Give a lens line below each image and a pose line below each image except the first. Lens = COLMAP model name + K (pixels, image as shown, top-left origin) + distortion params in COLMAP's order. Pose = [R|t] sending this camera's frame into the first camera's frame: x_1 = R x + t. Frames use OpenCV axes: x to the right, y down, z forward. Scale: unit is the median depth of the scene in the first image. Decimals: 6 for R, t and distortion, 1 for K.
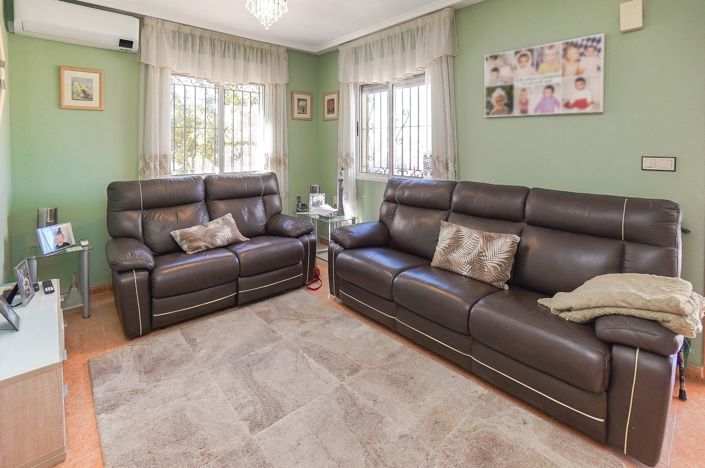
lens RADIAL K [[333.4, 0, 366.6], [0, 333.4, 150.4], [0, 0, 1]] dist [-0.022164, 0.000924]
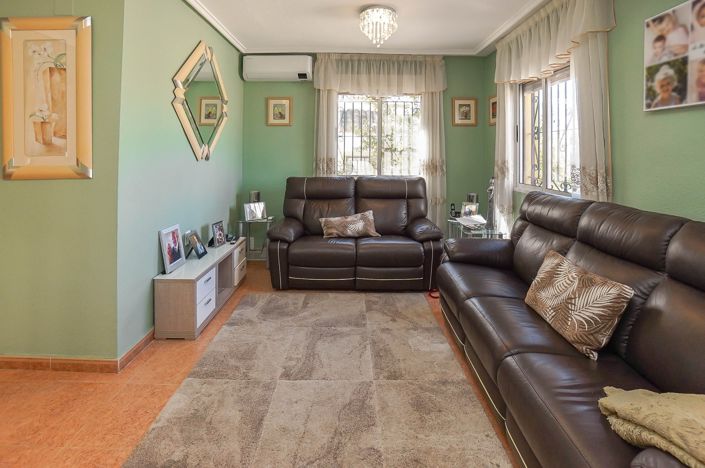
lens RADIAL K [[331.5, 0, 352.9], [0, 331.5, 154.4], [0, 0, 1]] dist [-0.027306, 0.010746]
pose [[0.762254, 0.009777, -0.647204, 0.349716], [-0.016556, 0.999853, -0.004394, 0.001953], [0.647066, 0.014064, 0.762304, 0.109034]]
